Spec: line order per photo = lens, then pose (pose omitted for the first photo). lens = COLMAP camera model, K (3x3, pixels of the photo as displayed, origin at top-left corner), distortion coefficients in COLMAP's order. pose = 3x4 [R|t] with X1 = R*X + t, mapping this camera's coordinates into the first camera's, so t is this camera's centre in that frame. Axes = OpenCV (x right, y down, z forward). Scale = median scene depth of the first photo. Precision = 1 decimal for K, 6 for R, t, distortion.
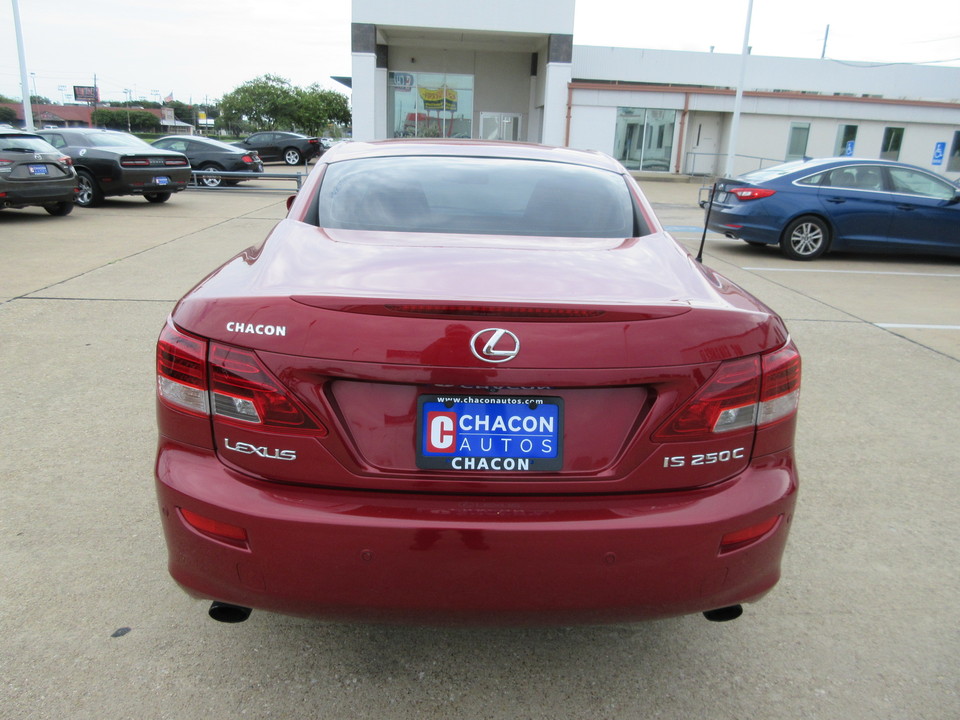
lens RADIAL K [[706.8, 0, 477.0], [0, 706.8, 355.9], [0, 0, 1]] dist [-0.017263, 0.002476]
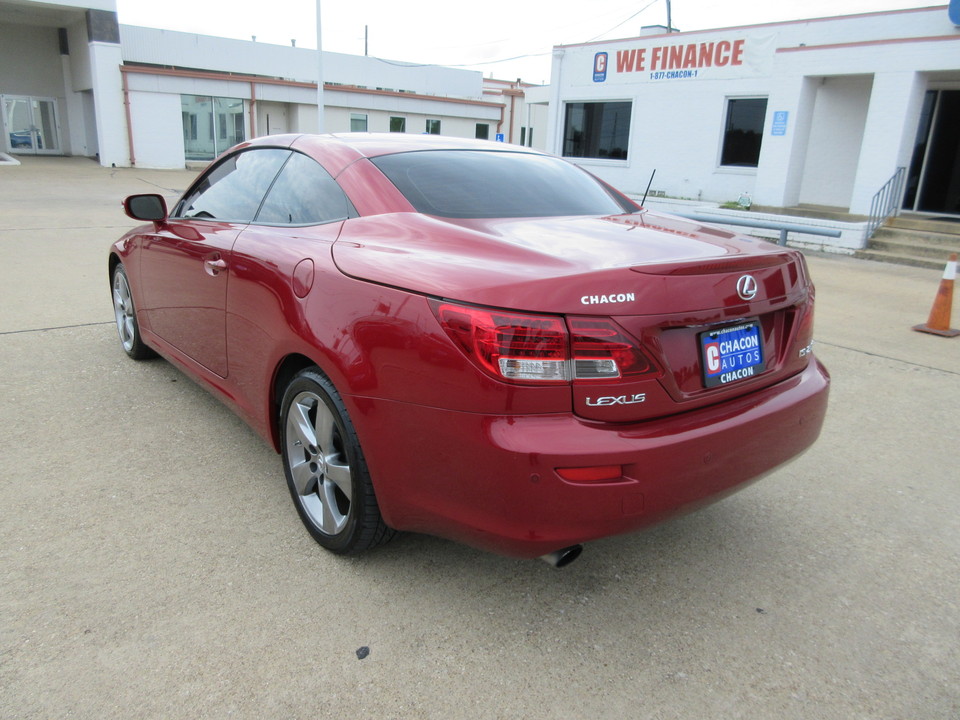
lens RADIAL K [[706.8, 0, 476.2], [0, 706.8, 357.2], [0, 0, 1]] dist [-0.017263, 0.002476]
pose [[0.806748, -0.169708, 0.566000, -1.139936], [0.160569, 0.984788, 0.066408, -0.054022], [-0.568660, 0.037308, 0.821726, 0.147972]]
